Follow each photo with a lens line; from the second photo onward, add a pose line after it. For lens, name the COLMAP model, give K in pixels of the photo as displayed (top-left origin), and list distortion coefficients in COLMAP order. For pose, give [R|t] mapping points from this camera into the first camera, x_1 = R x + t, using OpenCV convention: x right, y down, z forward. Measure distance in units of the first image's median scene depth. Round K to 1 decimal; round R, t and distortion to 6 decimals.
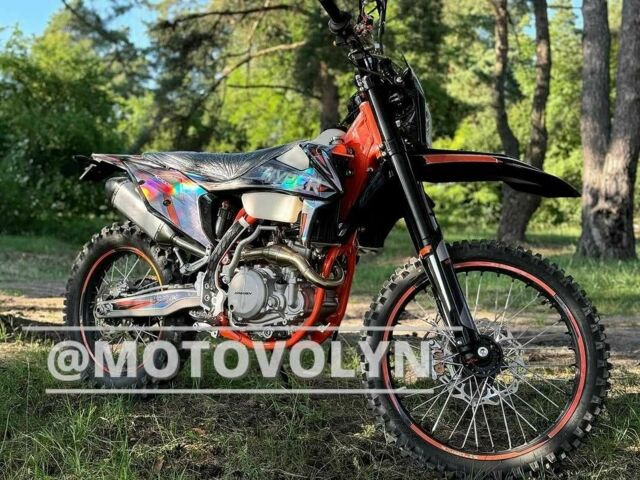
lens RADIAL K [[884.1, 0, 320.0], [0, 884.1, 240.0], [0, 0, 1]] dist [0.272261, -0.941497]
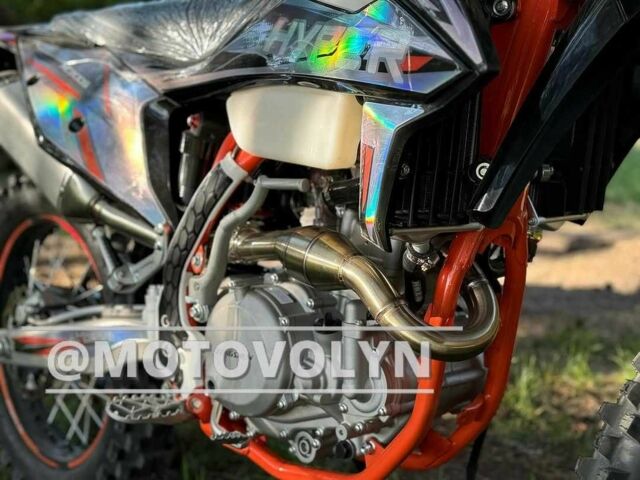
lens RADIAL K [[884.1, 0, 320.0], [0, 884.1, 240.0], [0, 0, 1]] dist [0.272261, -0.941497]
pose [[0.985952, -0.046908, -0.160306, 0.015059], [0.066869, 0.990338, 0.121487, -0.033747], [0.153059, -0.130500, 0.979563, 0.621870]]
